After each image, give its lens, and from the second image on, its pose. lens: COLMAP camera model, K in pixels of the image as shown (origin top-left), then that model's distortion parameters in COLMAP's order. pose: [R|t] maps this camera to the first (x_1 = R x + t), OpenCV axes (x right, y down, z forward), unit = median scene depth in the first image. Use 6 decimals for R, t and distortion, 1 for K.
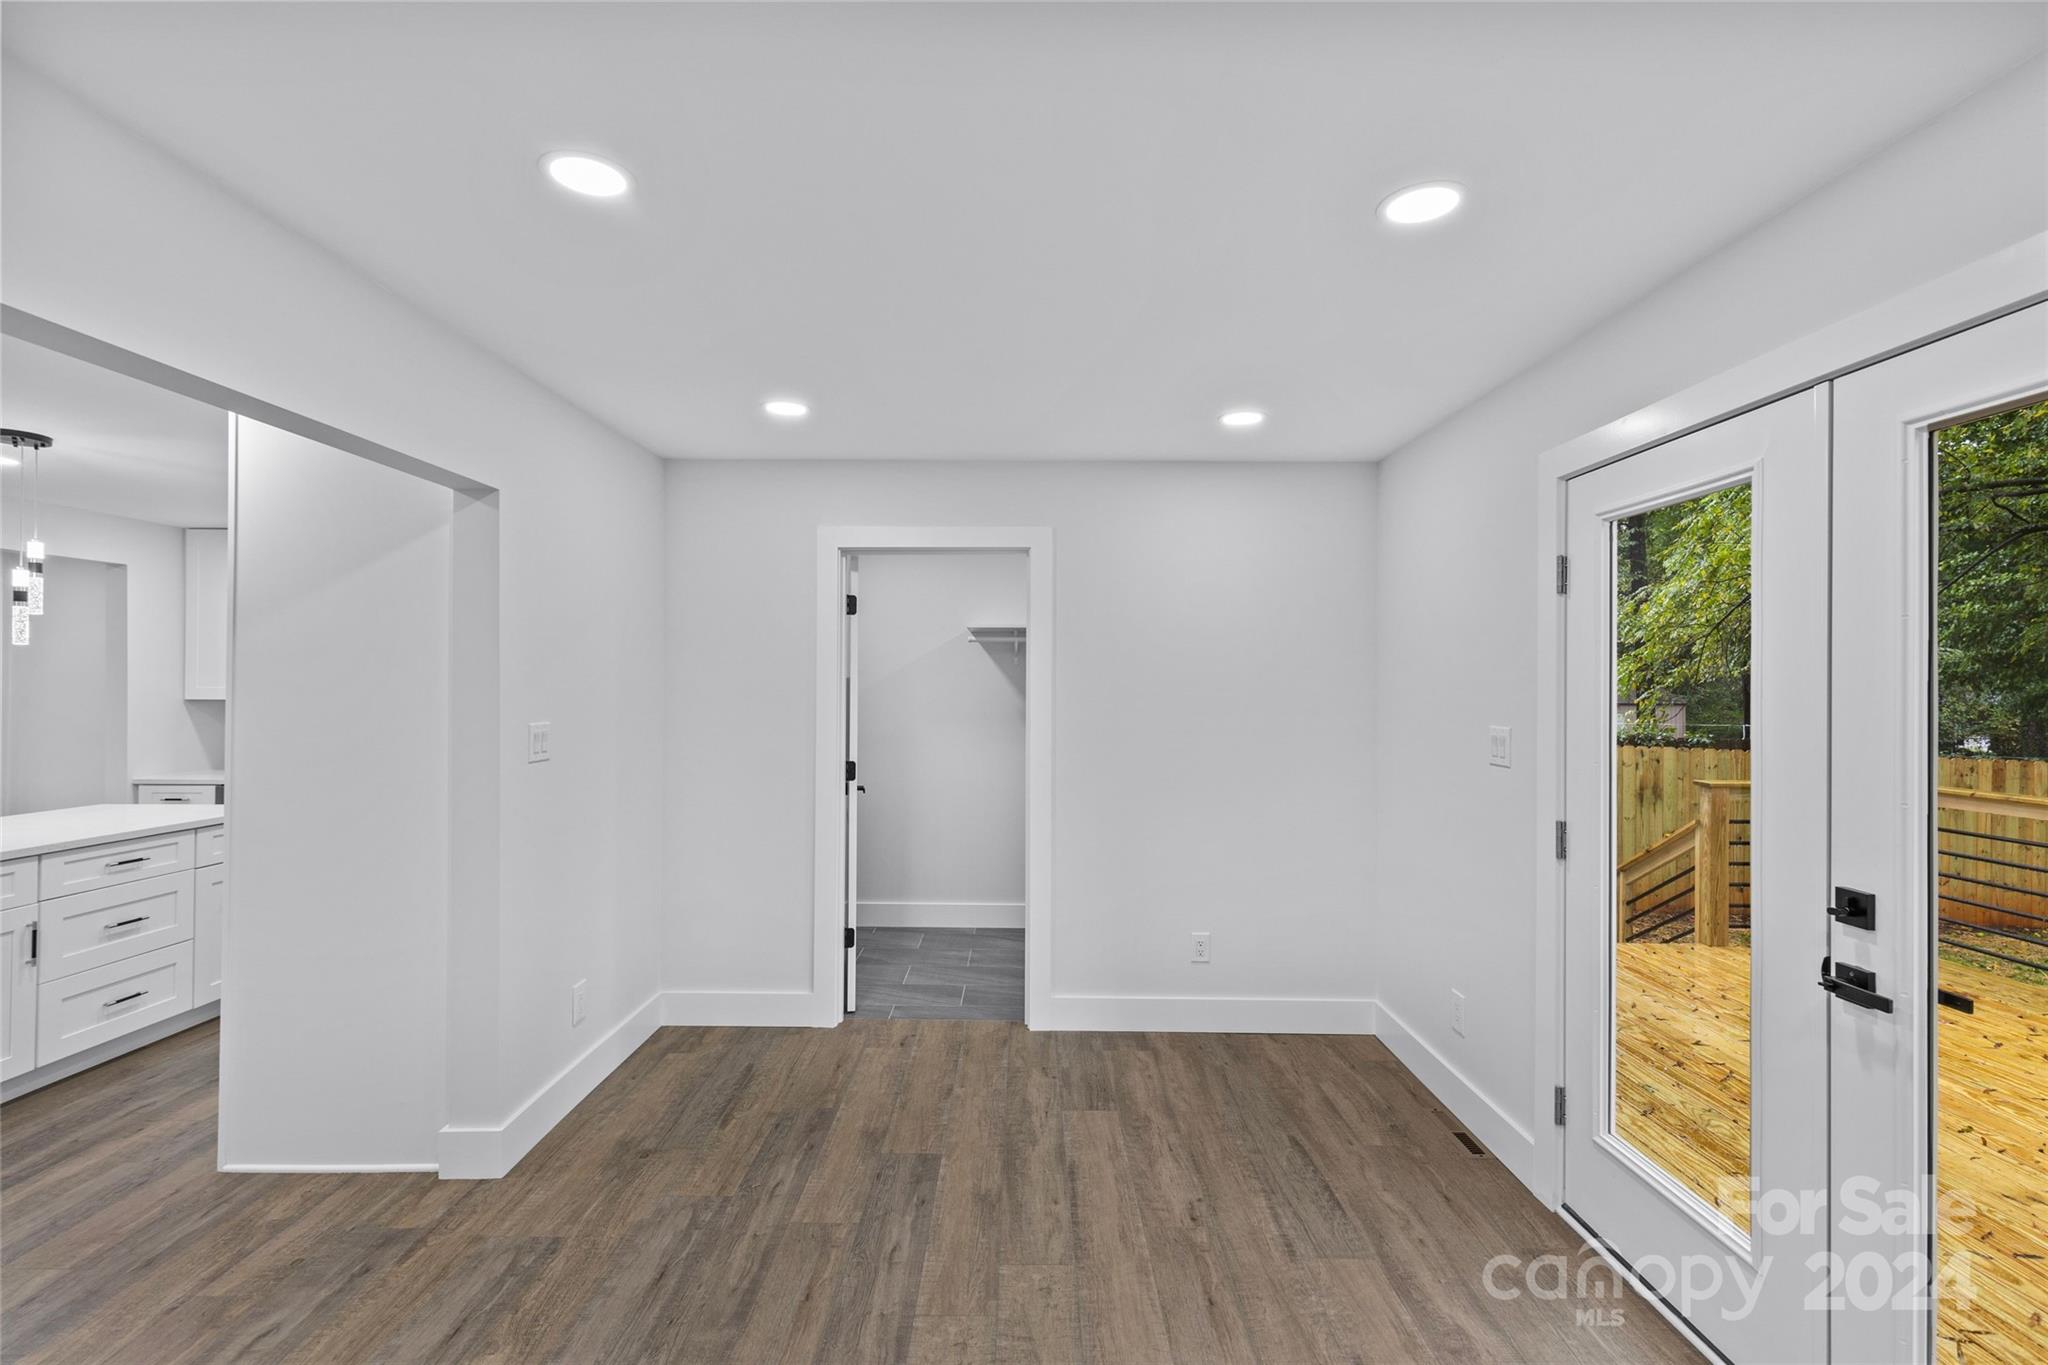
lens RADIAL K [[919.0, 0, 1018.9], [0, 919.0, 681.2], [0, 0, 1]] dist [0.006262, 0.000504]
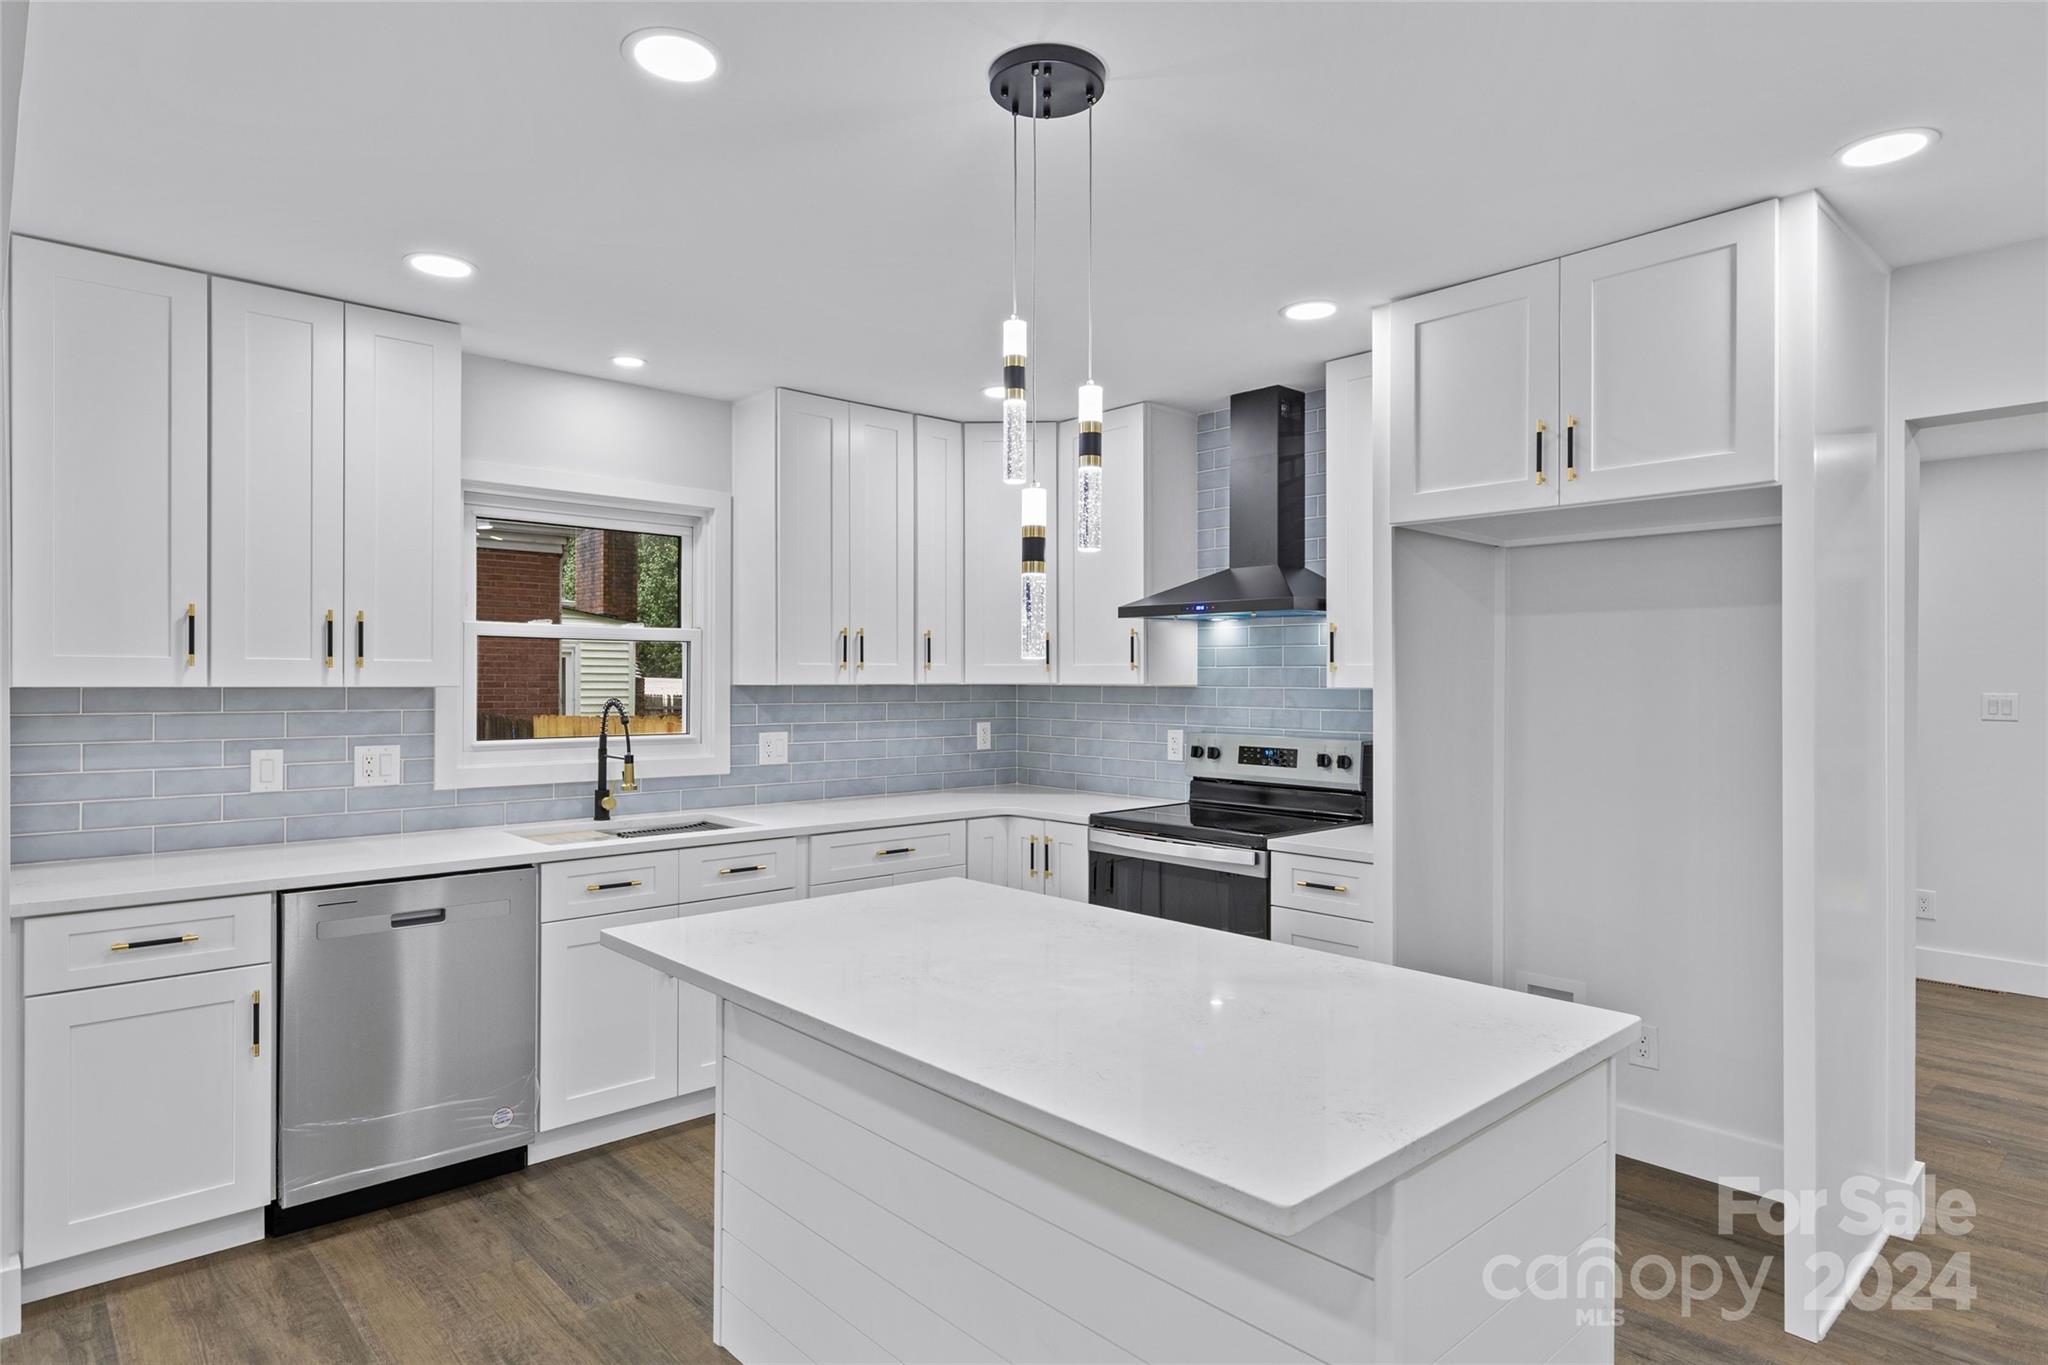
lens RADIAL K [[1125.8, 0, 1013.3], [0, 1125.8, 683.4], [0, 0, 1]] dist [0.003447, 0.000113]
pose [[0.732739, -0.003223, 0.680502, -1.981811], [-0.003906, 0.999952, 0.008942, 0.026571], [-0.680499, -0.009210, 0.732692, 0.829827]]
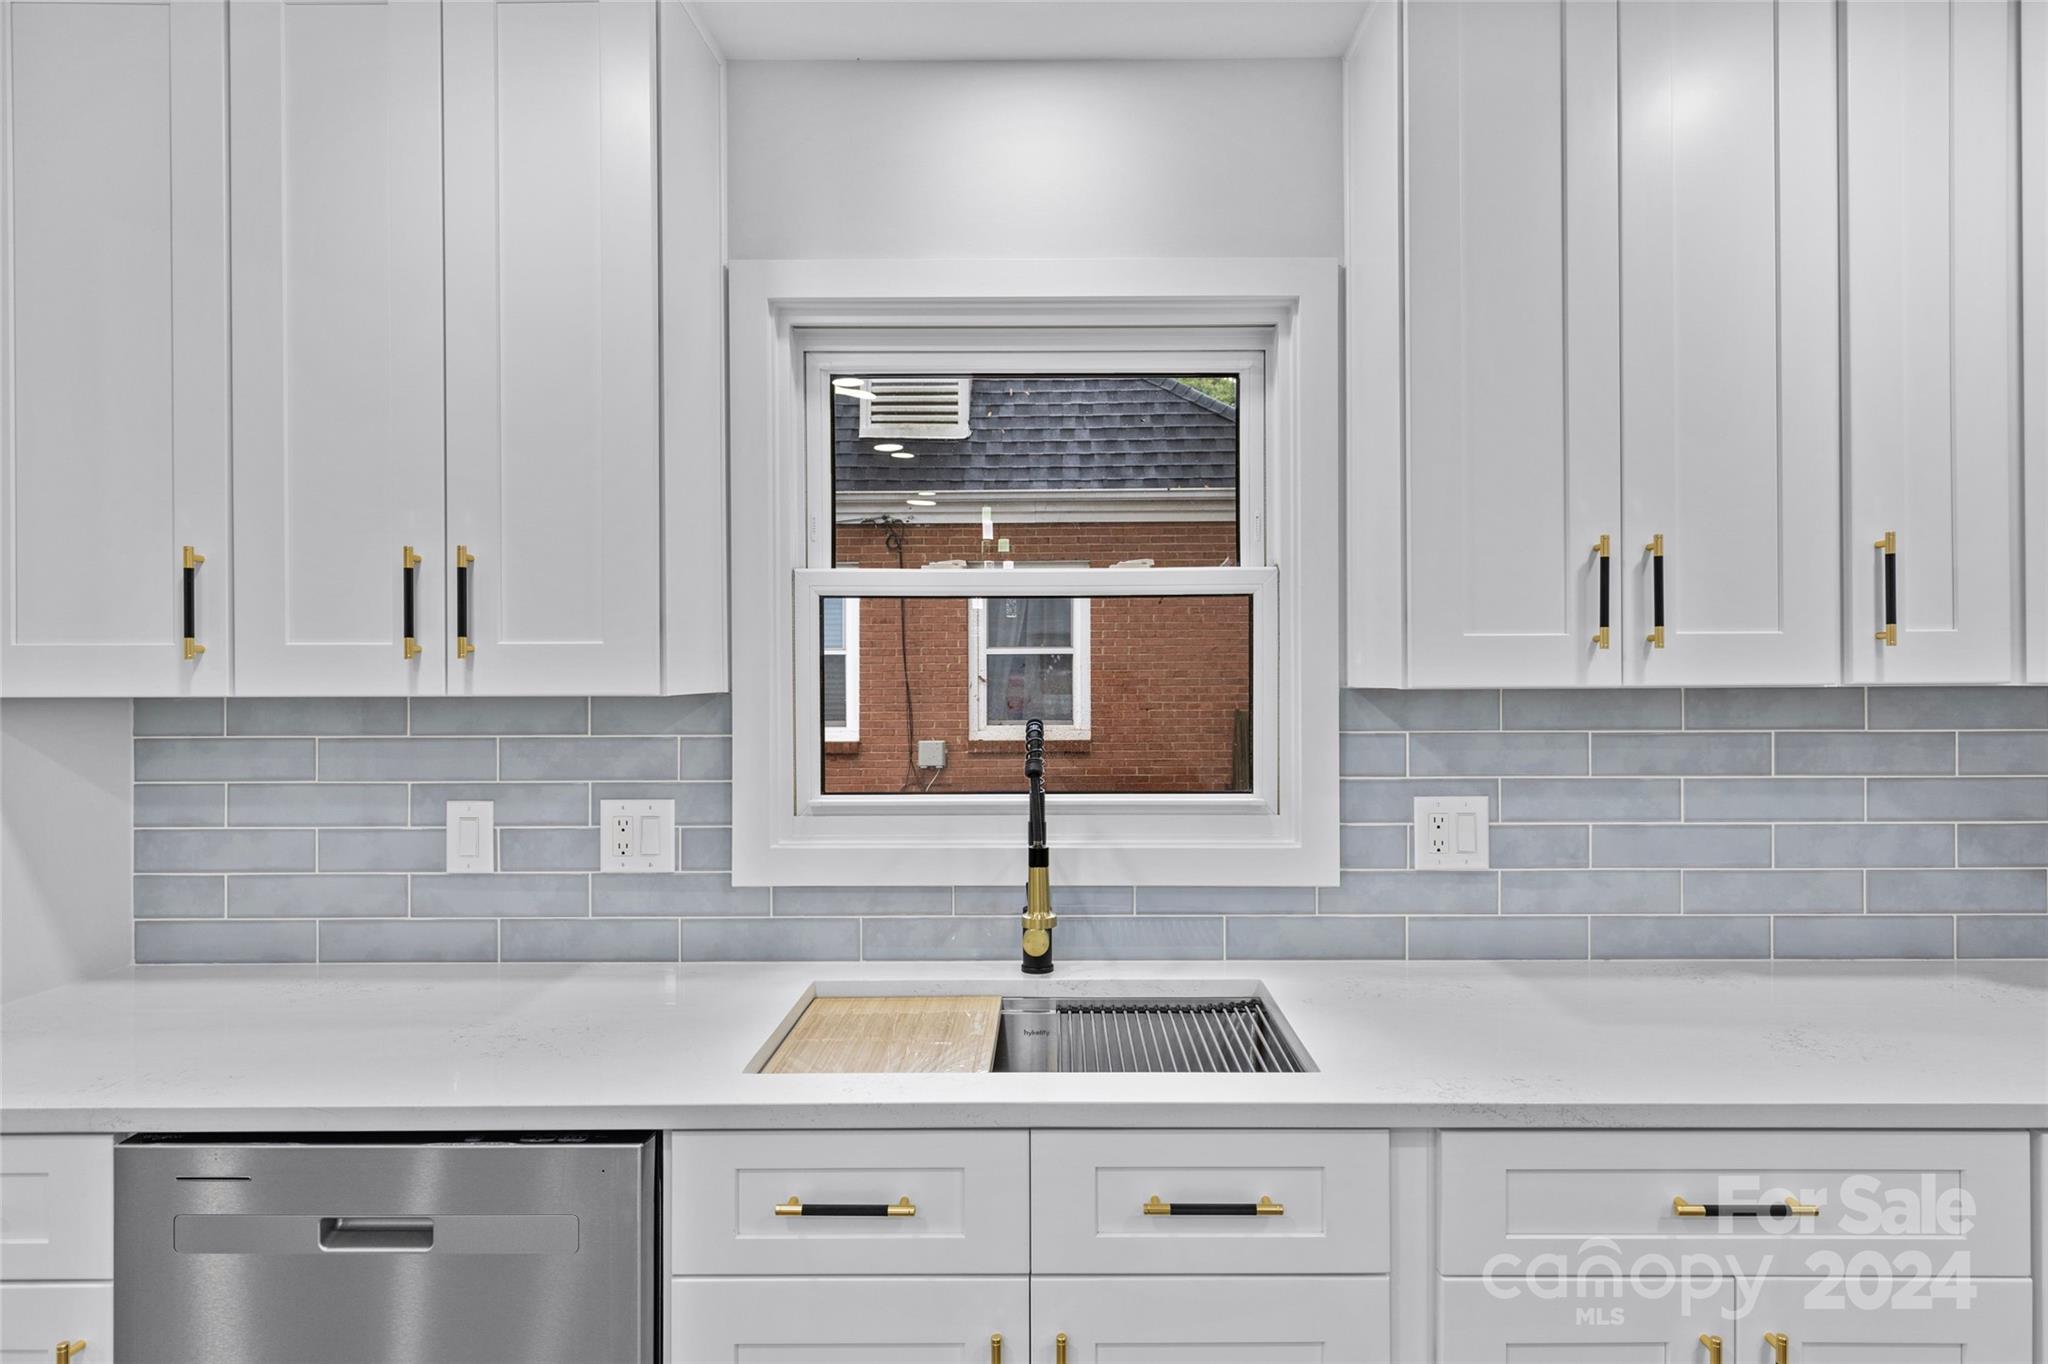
lens RADIAL K [[1167.2, 0, 1057.7], [0, 1167.2, 676.9], [0, 0, 1]] dist [0.005166, 0.000231]
pose [[0.999952, -0.007433, 0.006447, -1.371296], [0.007386, 0.999946, 0.007301, 0.031026], [-0.006501, -0.007253, 0.999953, 1.535676]]
